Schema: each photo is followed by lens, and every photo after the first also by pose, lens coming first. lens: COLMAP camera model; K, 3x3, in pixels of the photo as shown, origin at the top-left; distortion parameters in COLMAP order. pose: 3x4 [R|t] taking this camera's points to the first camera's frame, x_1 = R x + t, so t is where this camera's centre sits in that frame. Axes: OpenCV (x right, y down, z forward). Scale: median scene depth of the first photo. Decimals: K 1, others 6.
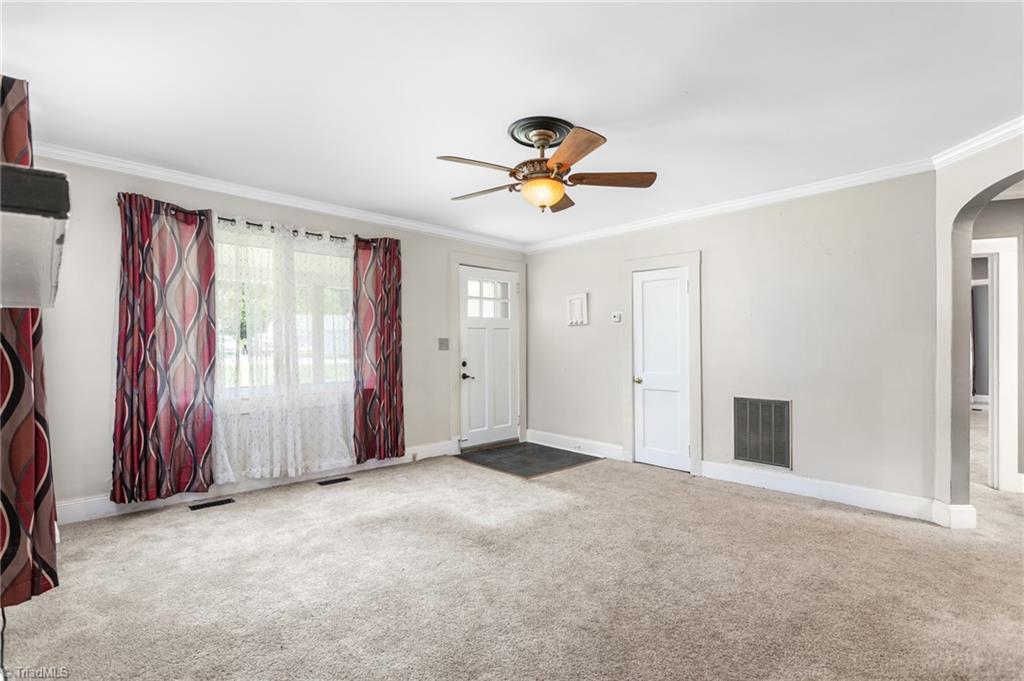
lens RADIAL K [[493.1, 0, 522.0], [0, 493.1, 341.6], [0, 0, 1]] dist [0.015025, 0.000151]
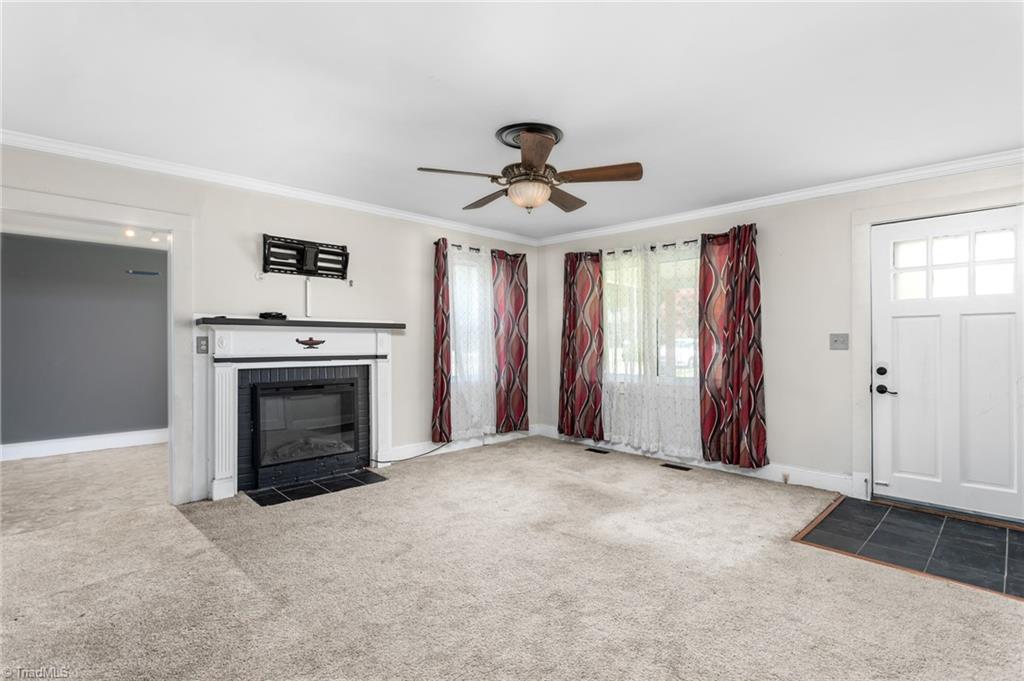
lens RADIAL K [[493.1, 0, 522.0], [0, 493.1, 341.6], [0, 0, 1]] dist [0.015025, 0.000151]
pose [[0.033662, -0.001570, -0.999432, 0.647398], [0.005030, 0.999986, -0.001401, 0.003937], [0.999421, -0.004980, 0.033669, 0.576785]]
